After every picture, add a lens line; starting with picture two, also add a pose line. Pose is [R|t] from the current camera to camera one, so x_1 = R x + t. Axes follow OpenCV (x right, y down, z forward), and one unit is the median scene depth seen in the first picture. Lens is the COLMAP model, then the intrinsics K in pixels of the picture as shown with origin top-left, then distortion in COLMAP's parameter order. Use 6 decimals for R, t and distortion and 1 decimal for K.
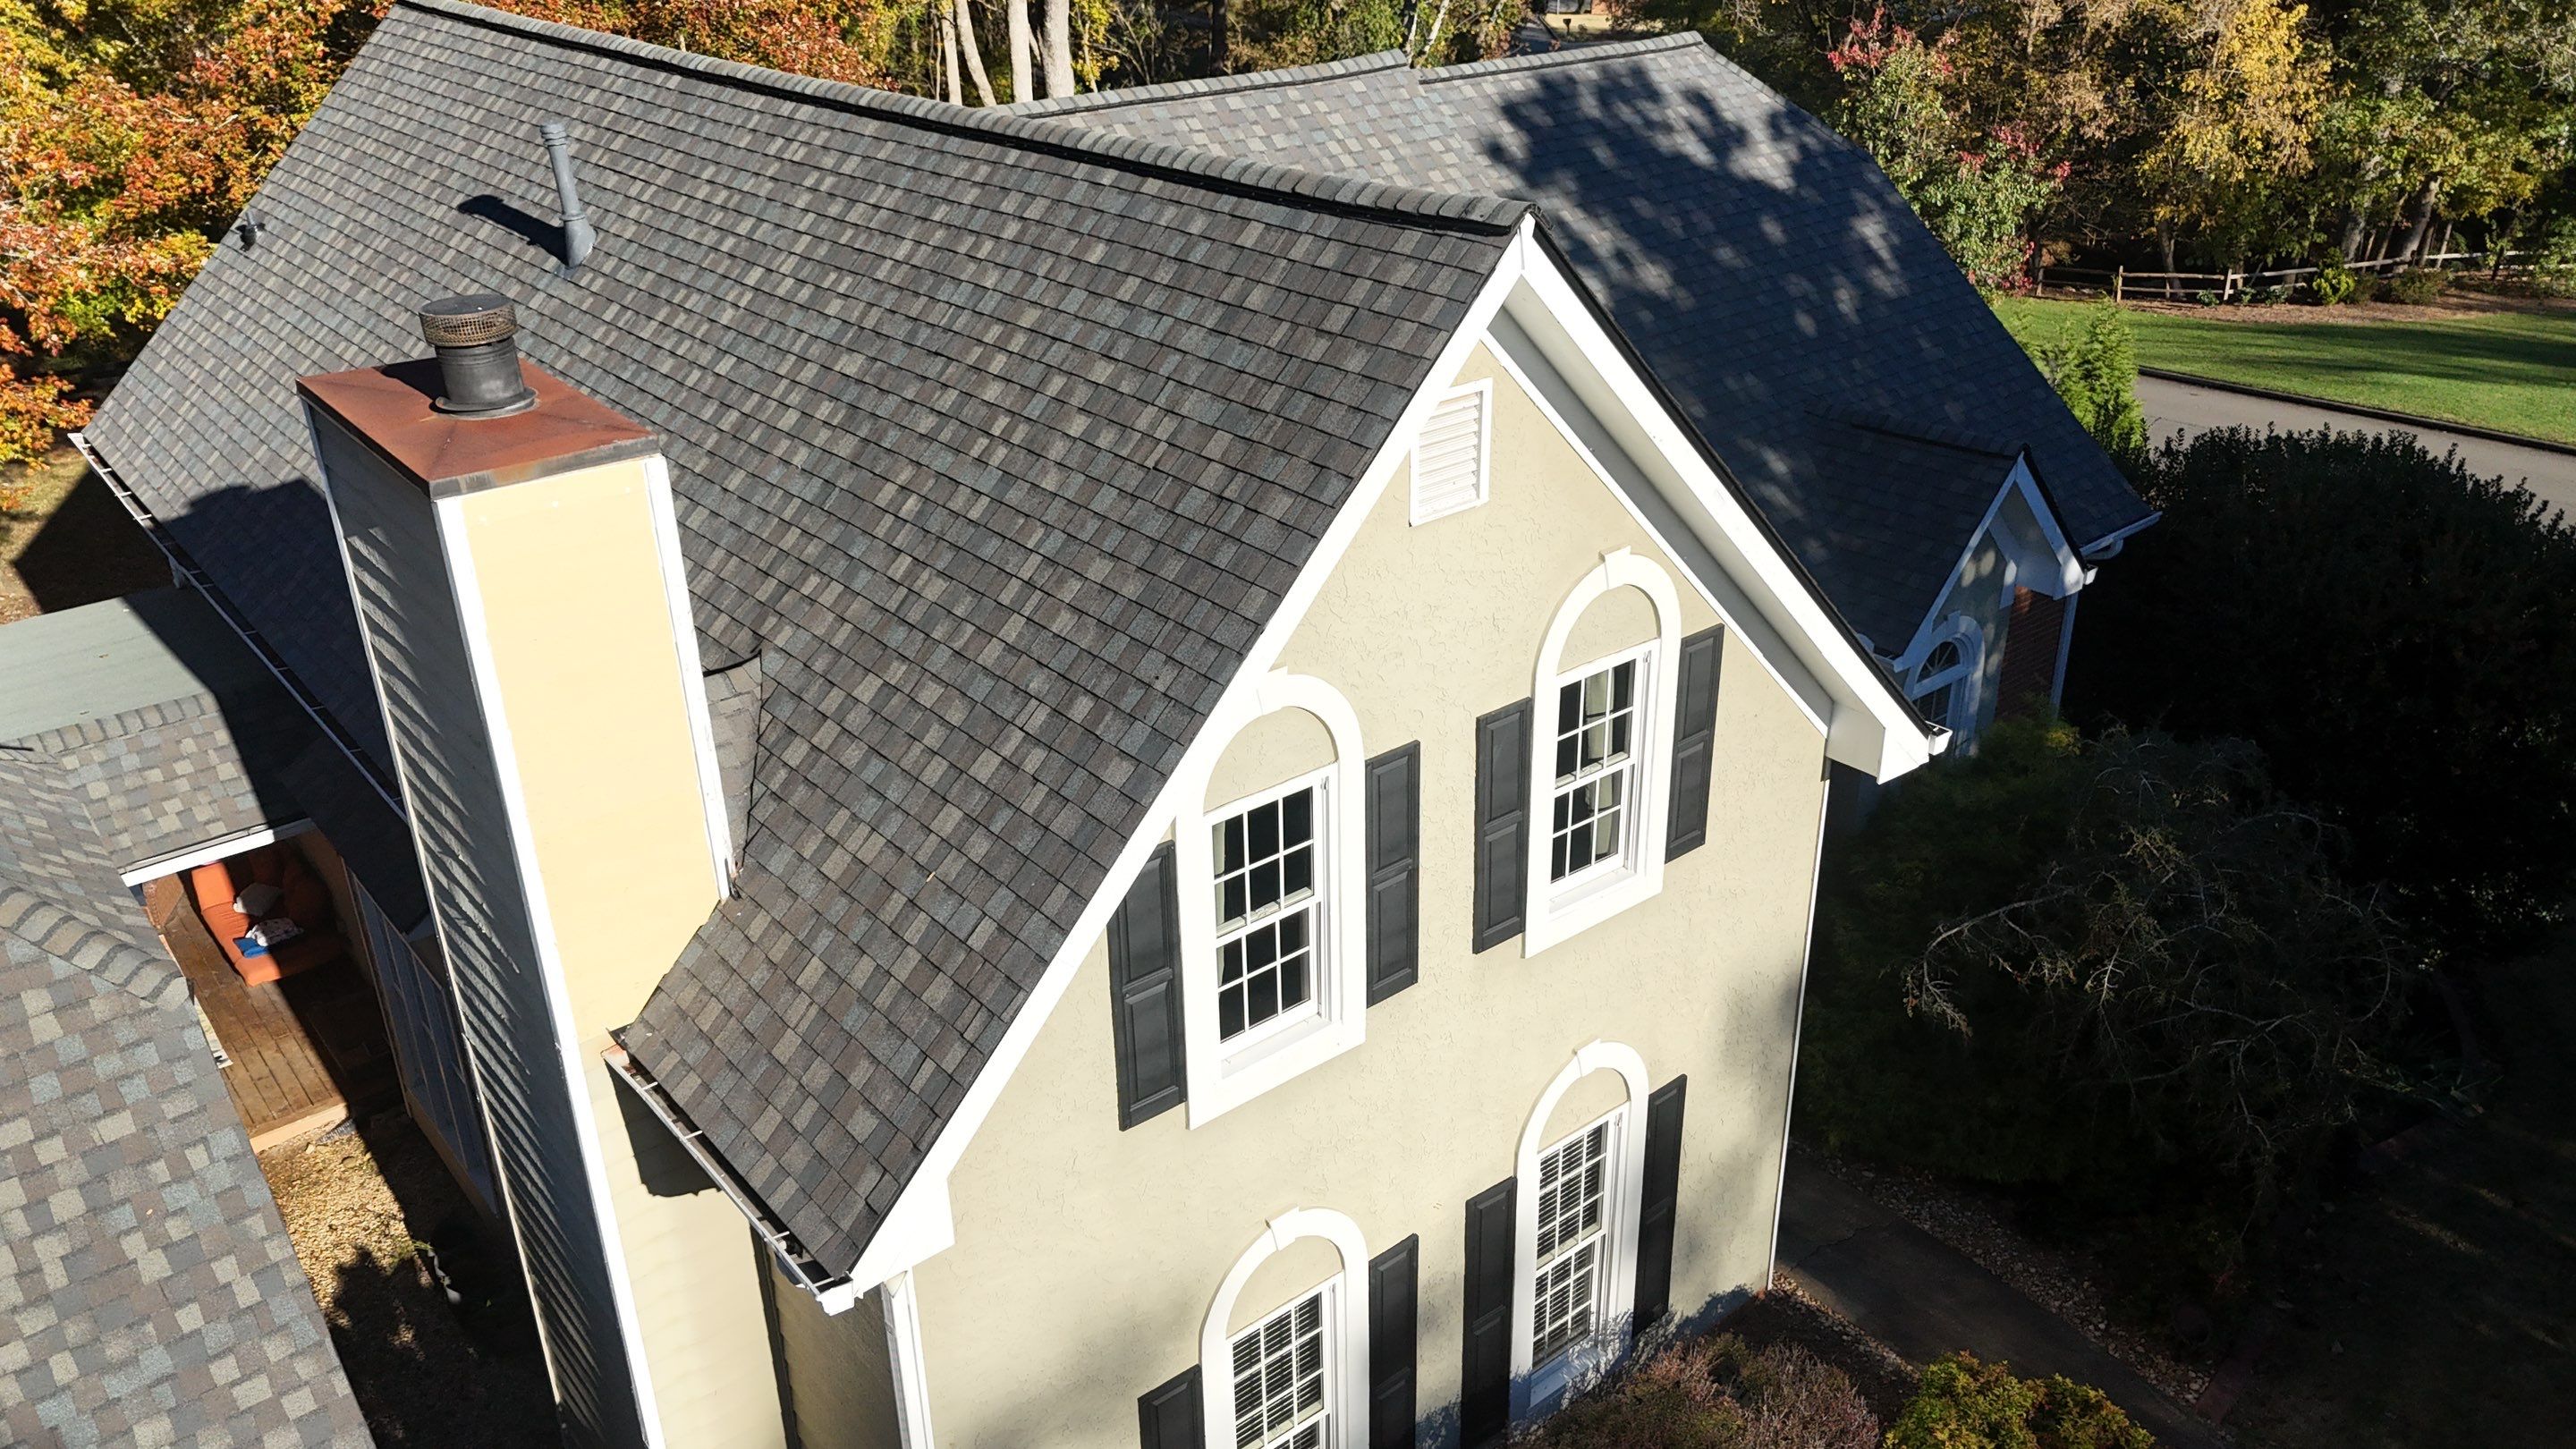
lens RADIAL K [[1909.7, 0, 1291.4], [0, 1909.7, 721.5], [0, 0, 1]] dist [0.019721, -0.009512]
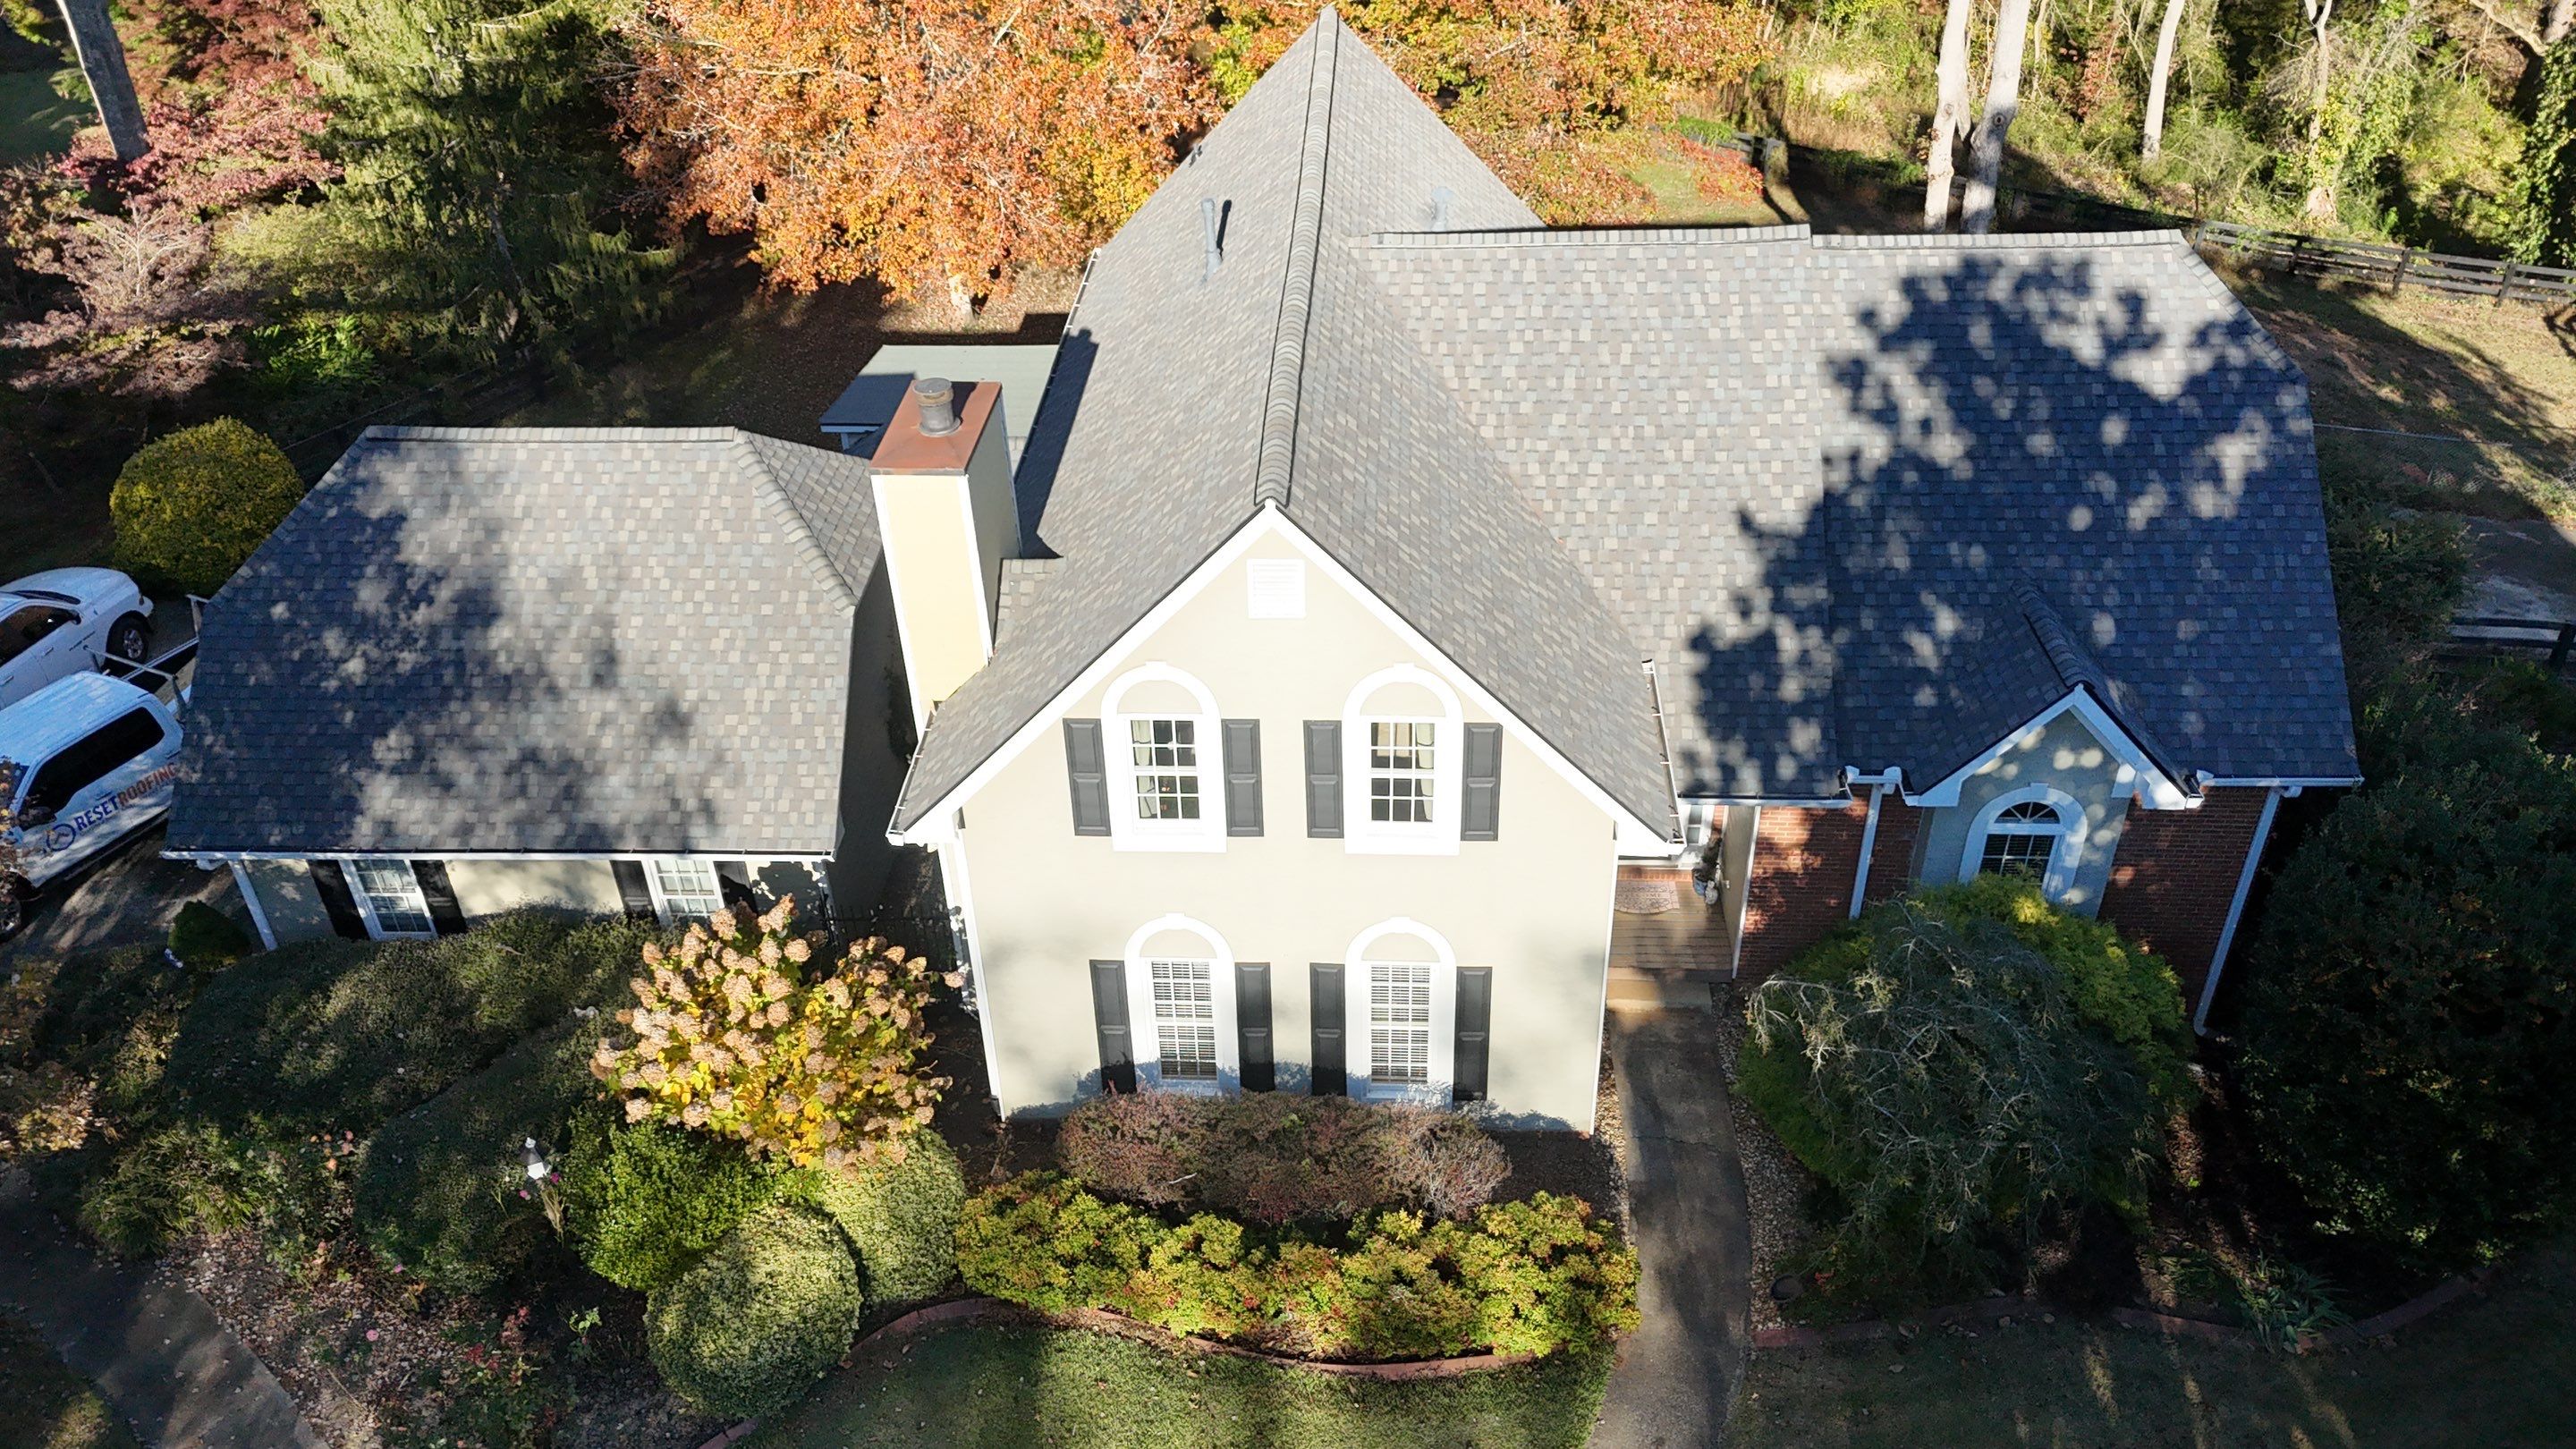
lens RADIAL K [[1909.7, 0, 1288.9], [0, 1909.7, 727.5], [0, 0, 1]] dist [0.019721, -0.009512]
pose [[0.736359, 0.387712, -0.554487, 1.036751], [-0.278451, 0.920567, 0.273901, -0.463440], [0.616637, -0.047292, 0.785826, -0.439732]]
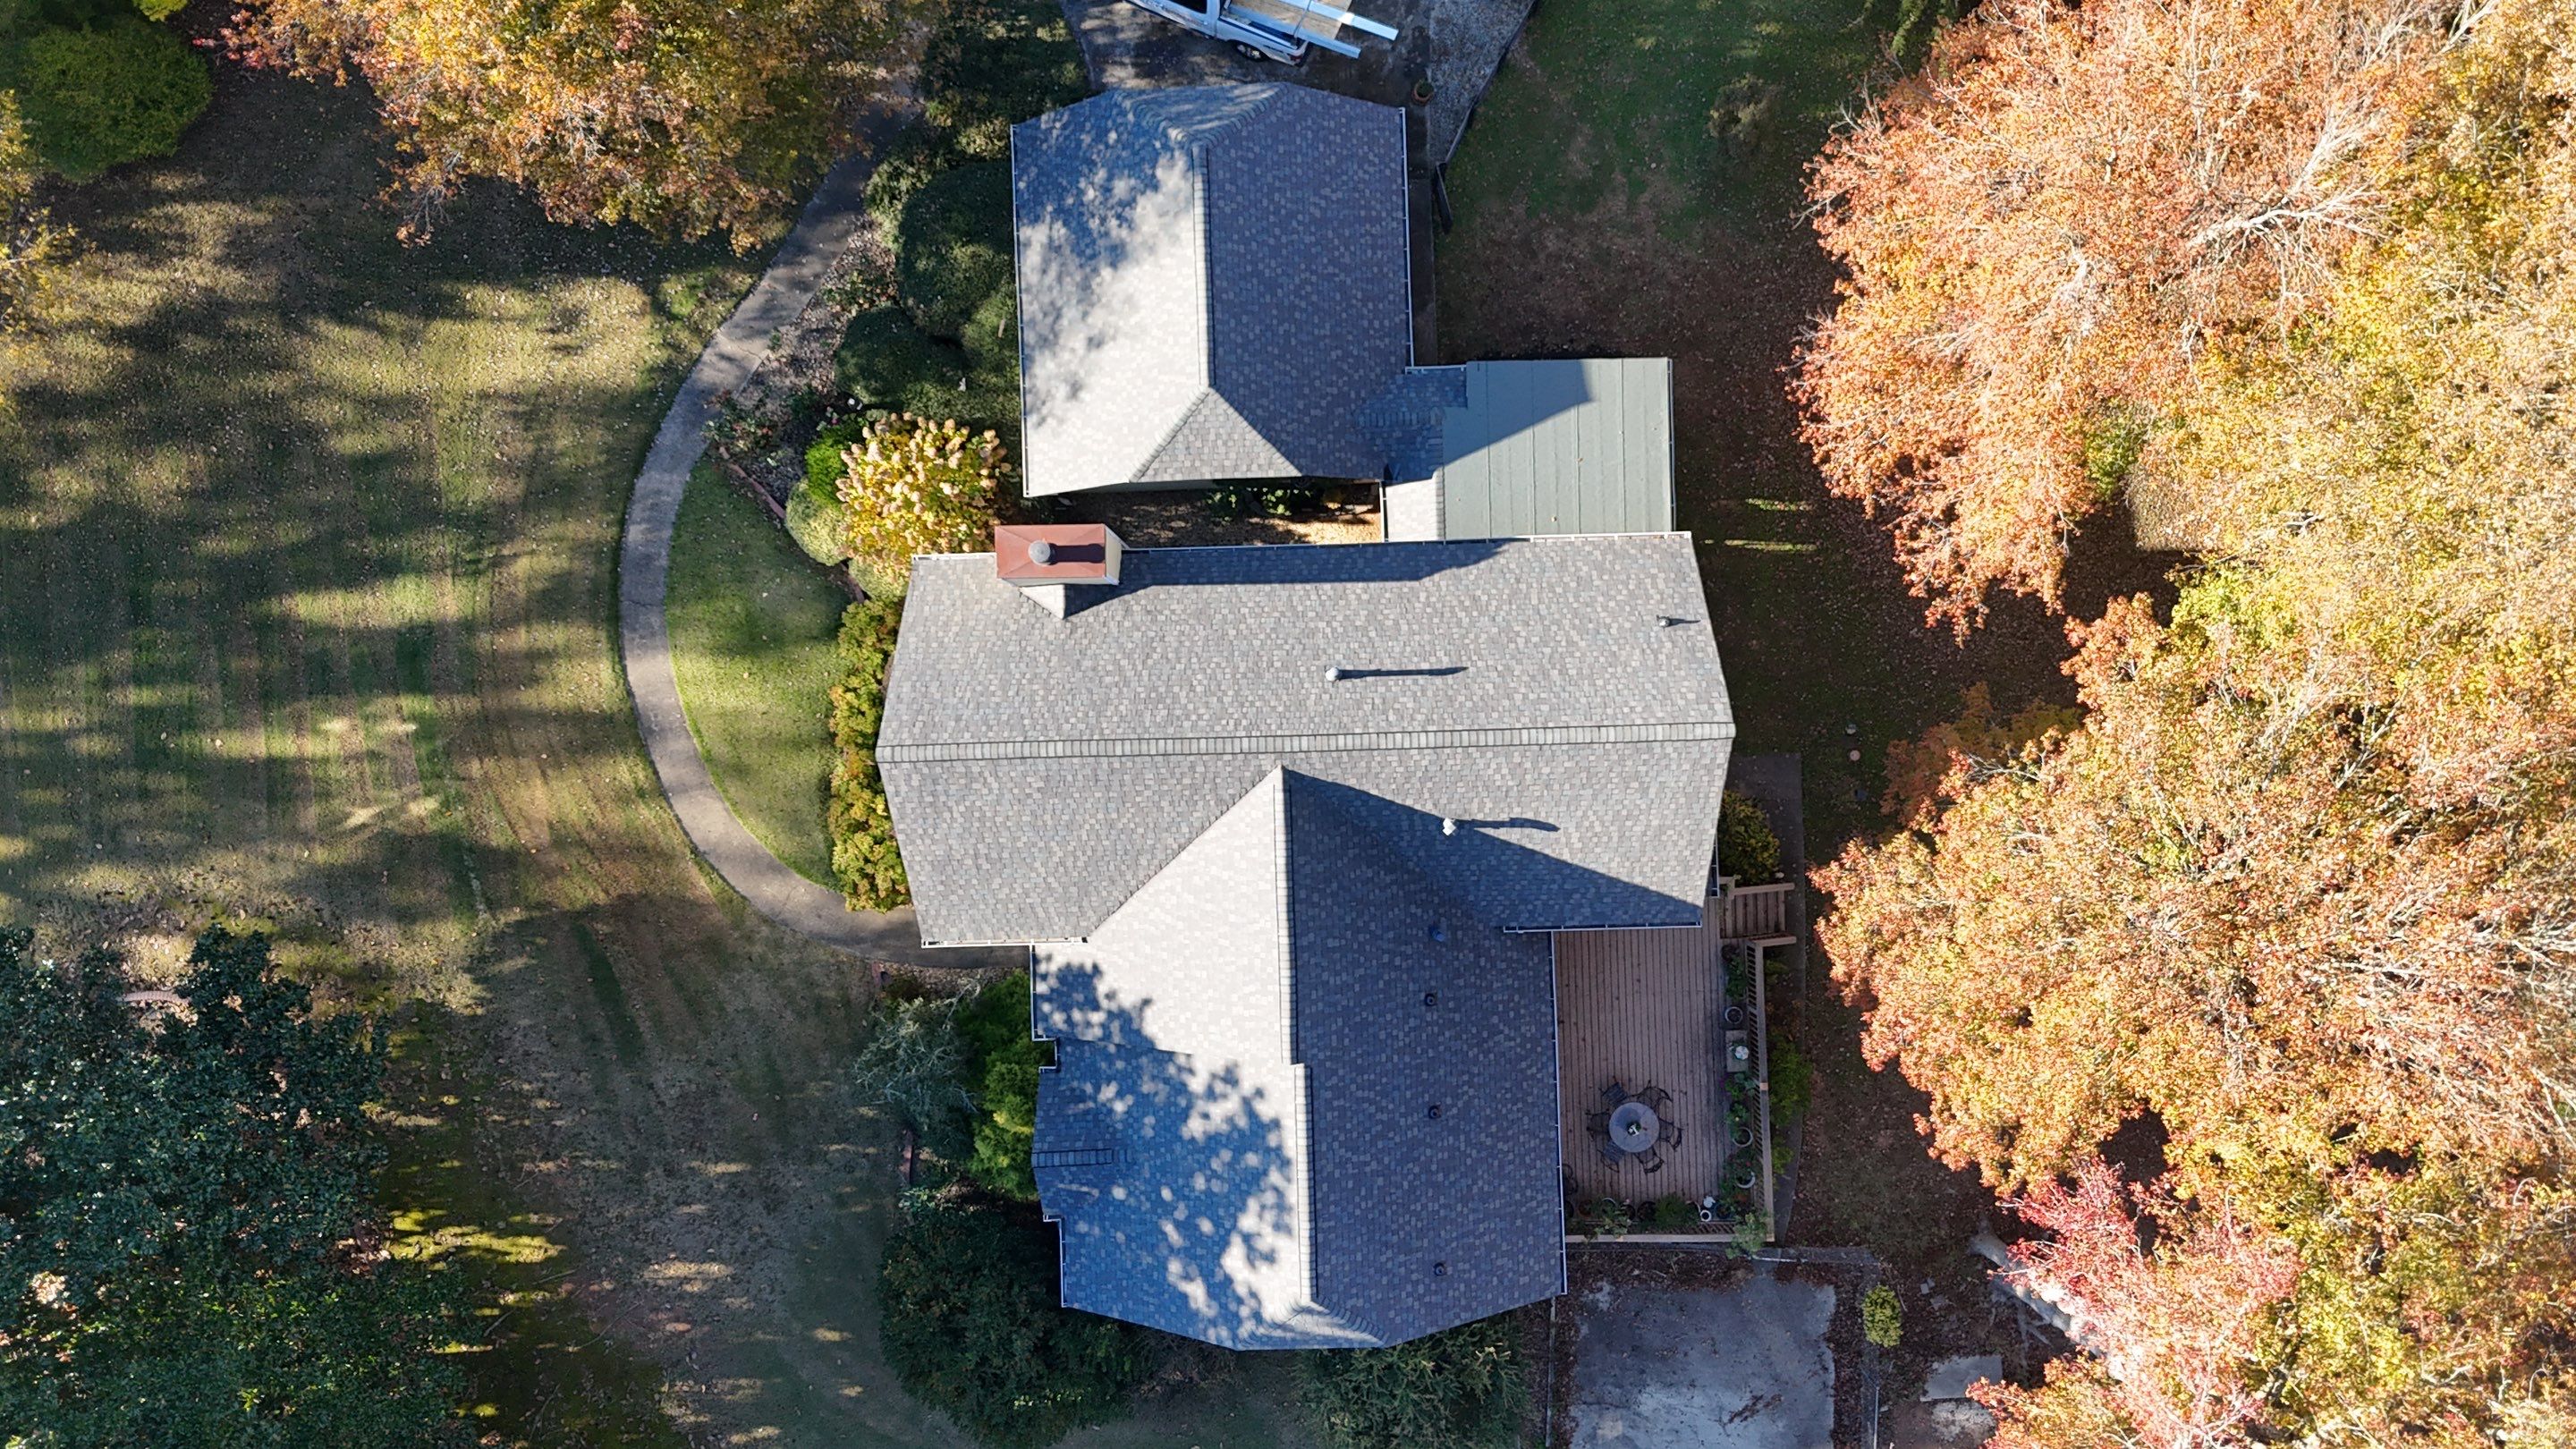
lens RADIAL K [[1909.7, 0, 1294.0], [0, 1909.7, 716.7], [0, 0, 1]] dist [0.019721, -0.009512]
pose [[-0.616052, 0.787533, 0.016502, -0.435198], [-0.318598, -0.268275, 0.909134, -3.340716], [0.720399, 0.554816, 0.416178, -0.092539]]
